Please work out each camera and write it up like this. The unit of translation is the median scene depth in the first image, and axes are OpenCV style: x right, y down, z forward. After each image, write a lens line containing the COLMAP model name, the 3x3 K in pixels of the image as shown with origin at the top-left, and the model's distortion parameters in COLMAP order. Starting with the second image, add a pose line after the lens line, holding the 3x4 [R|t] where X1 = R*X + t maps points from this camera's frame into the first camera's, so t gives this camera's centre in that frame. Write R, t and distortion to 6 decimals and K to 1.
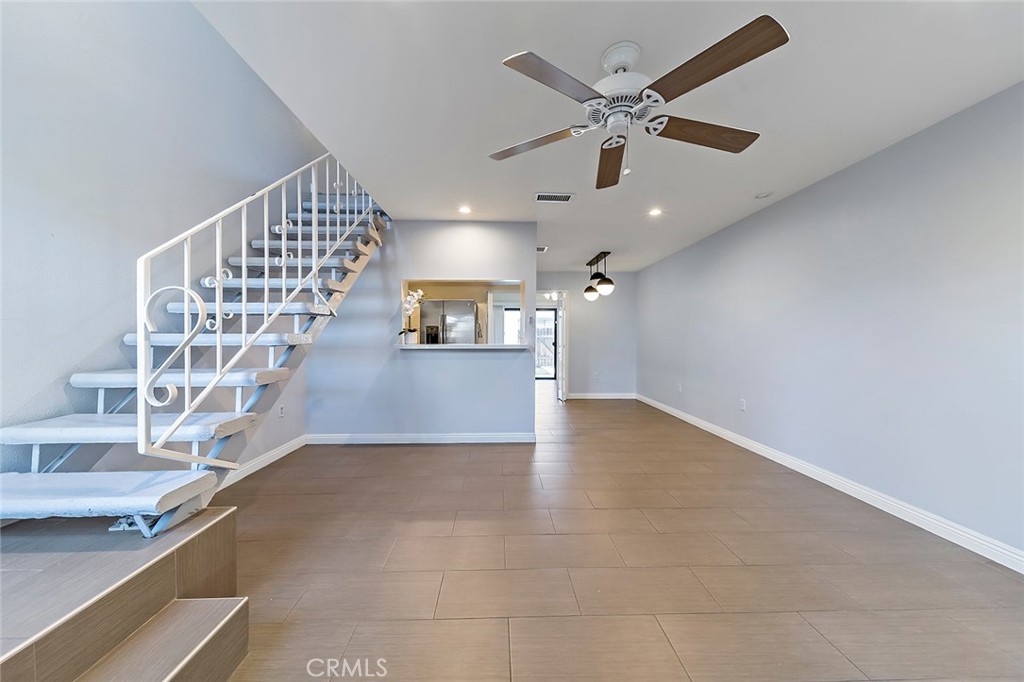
lens RADIAL K [[361.6, 0, 512.0], [0, 361.6, 341.0], [0, 0, 1]] dist [0.000490, -0.000029]
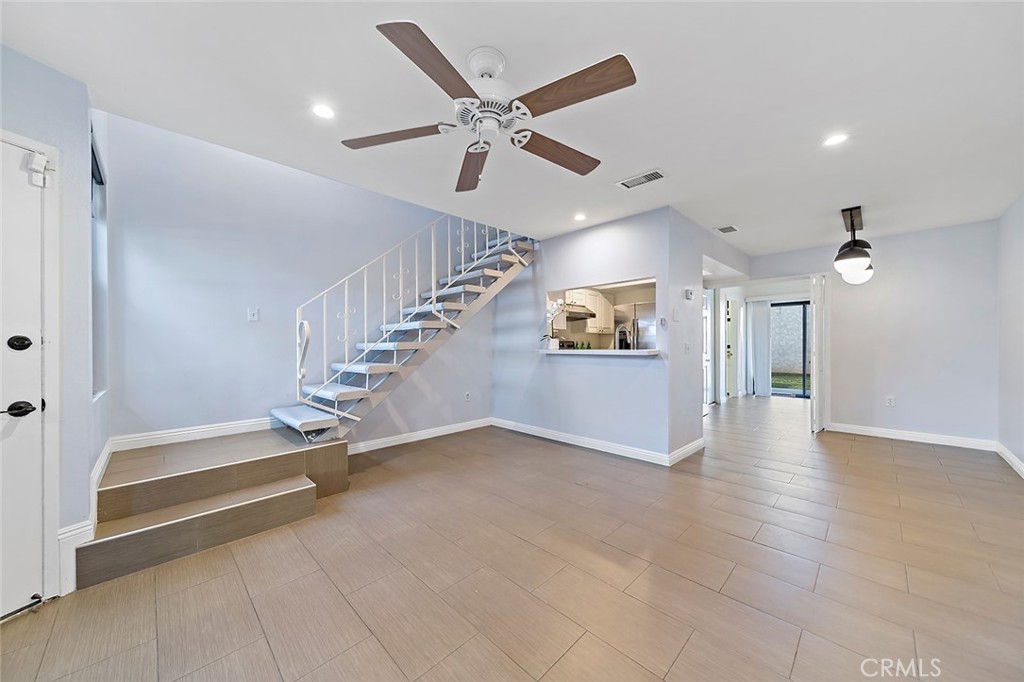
lens RADIAL K [[360.6, 0, 512.3], [0, 360.6, 346.2], [0, 0, 1]] dist [-0.000110, -0.000244]
pose [[0.678702, -0.001150, -0.734413, 0.446001], [0.002025, 0.999998, 0.000306, -0.001689], [0.734411, -0.001695, 0.678703, 0.161384]]
